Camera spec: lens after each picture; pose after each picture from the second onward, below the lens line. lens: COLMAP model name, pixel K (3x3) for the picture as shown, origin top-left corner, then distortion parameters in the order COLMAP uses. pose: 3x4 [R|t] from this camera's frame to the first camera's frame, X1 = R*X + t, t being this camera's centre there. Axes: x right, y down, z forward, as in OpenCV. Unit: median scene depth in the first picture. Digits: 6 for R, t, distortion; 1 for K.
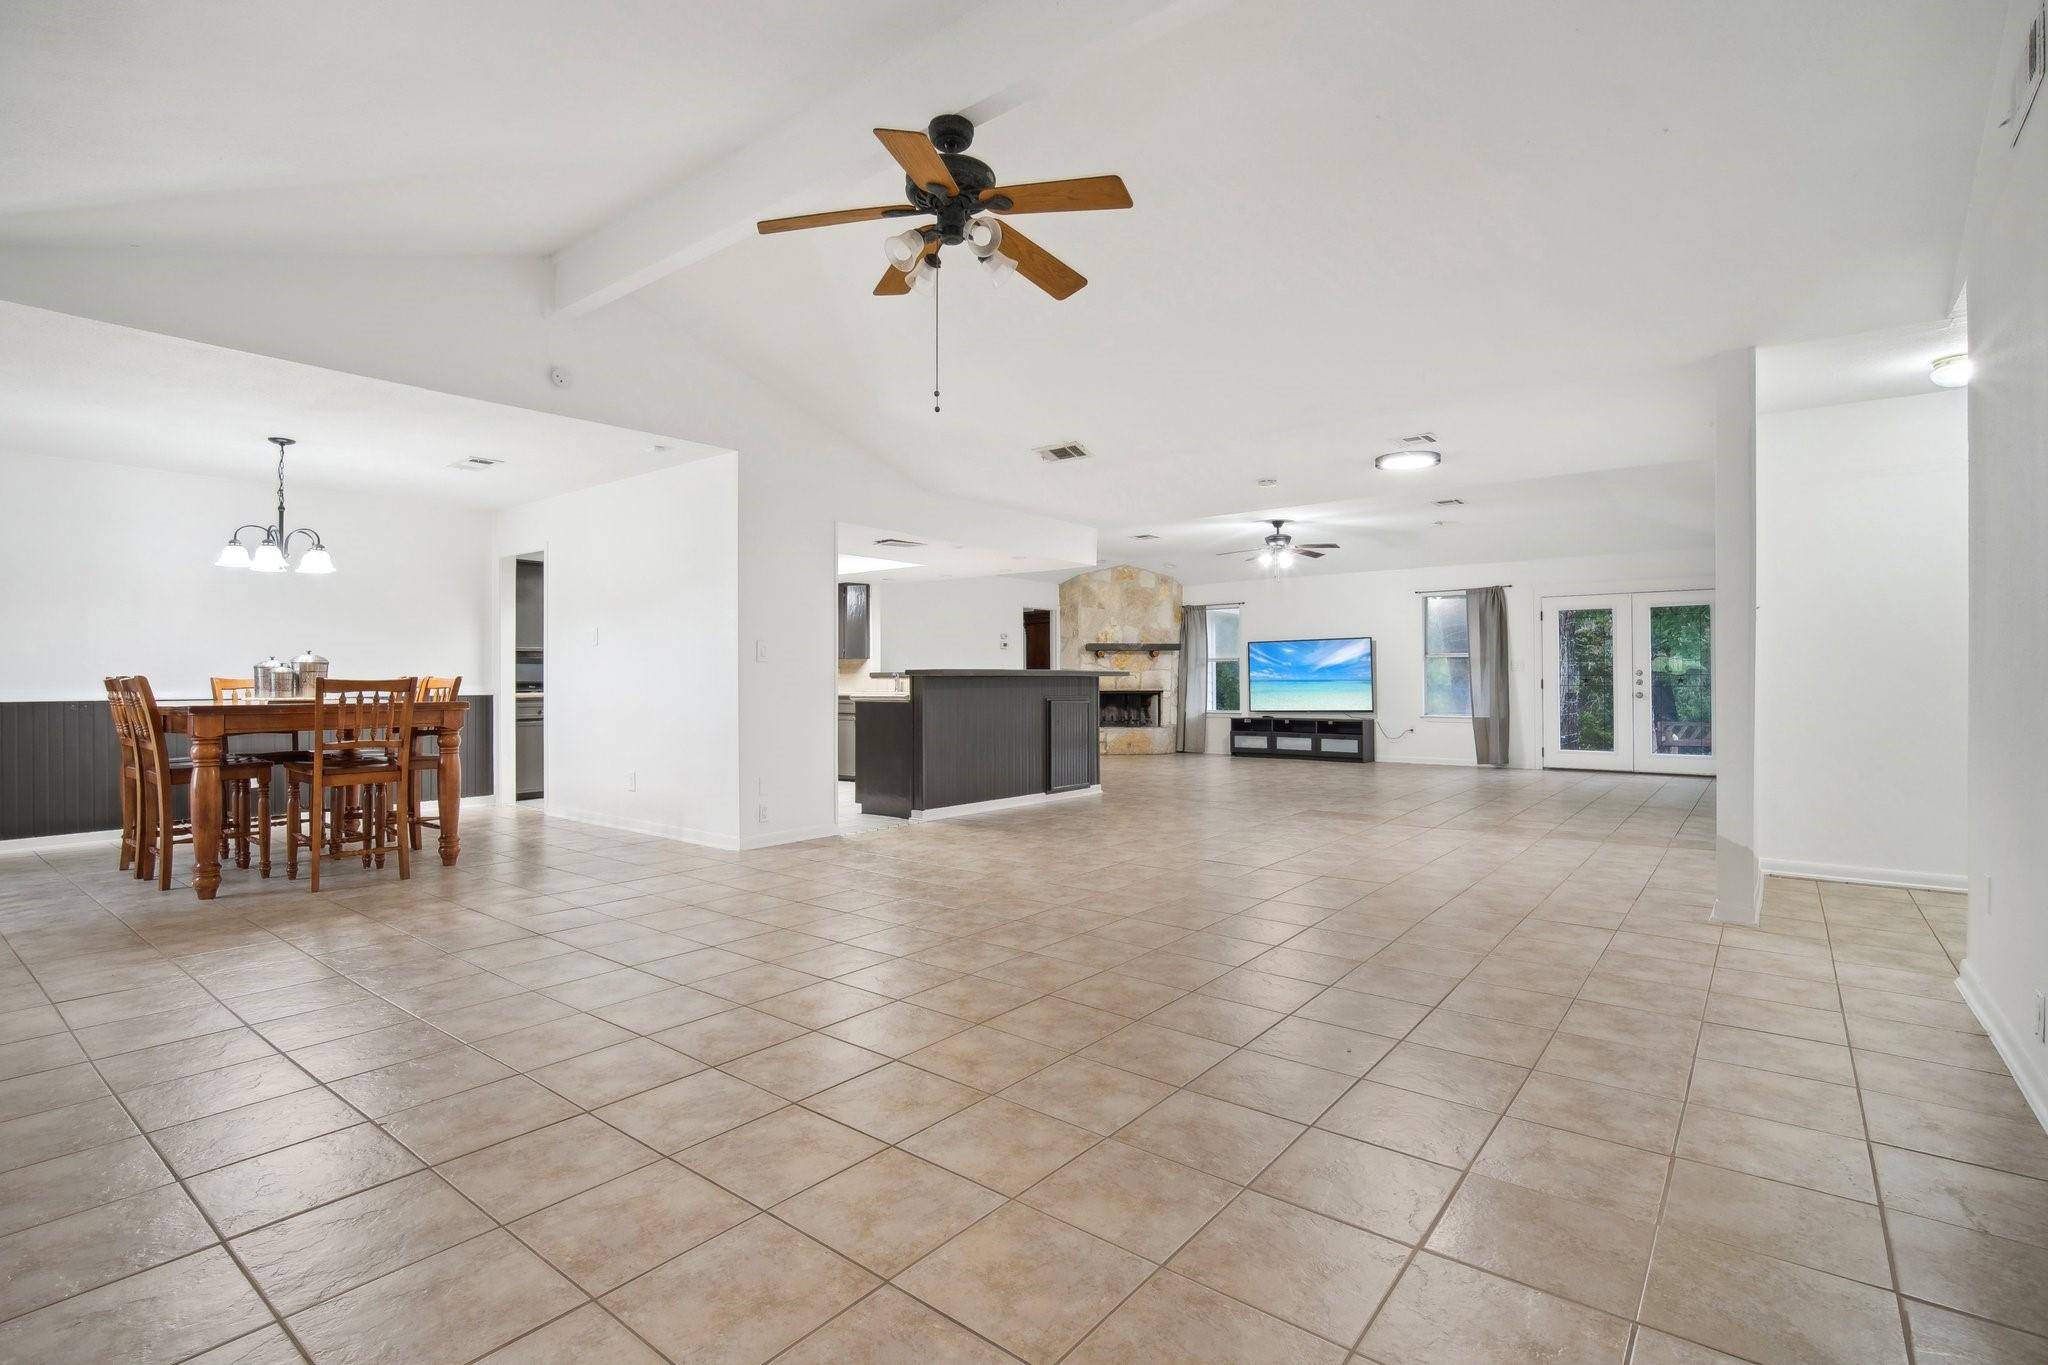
lens RADIAL K [[932.4, 0, 1042.2], [0, 932.4, 695.9], [0, 0, 1]] dist [-0.005040, 0.001321]
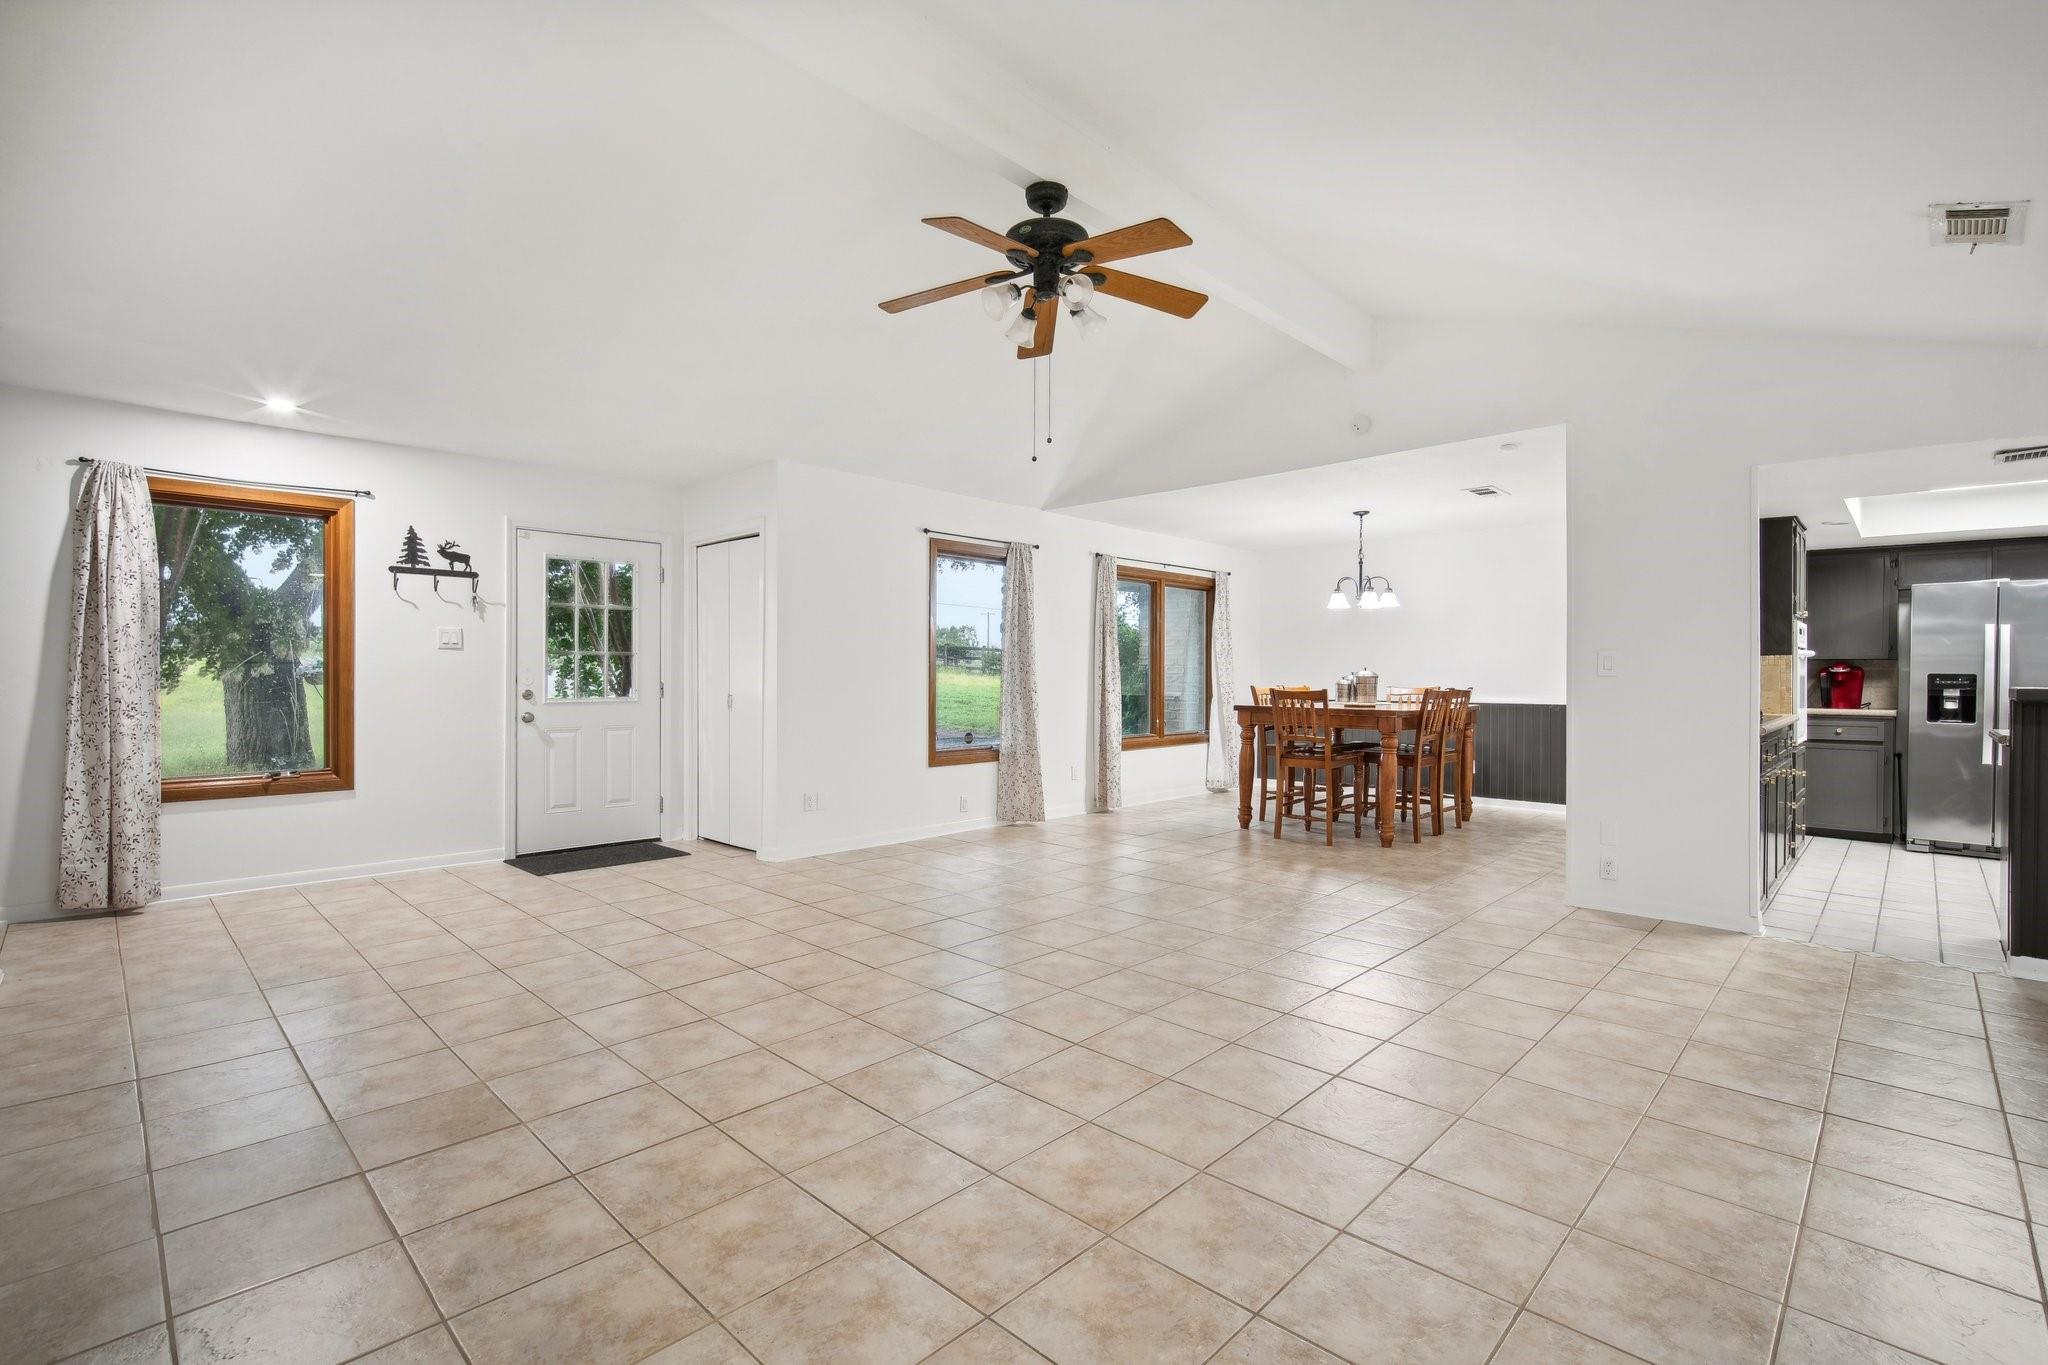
lens RADIAL K [[932.4, 0, 1019.5], [0, 932.4, 670.7], [0, 0, 1]] dist [-0.005040, 0.001321]
pose [[-0.106157, -0.003070, -0.994345, 1.144036], [-0.025812, 0.999667, -0.000331, -0.060703], [0.994014, 0.025631, -0.106201, 1.267296]]
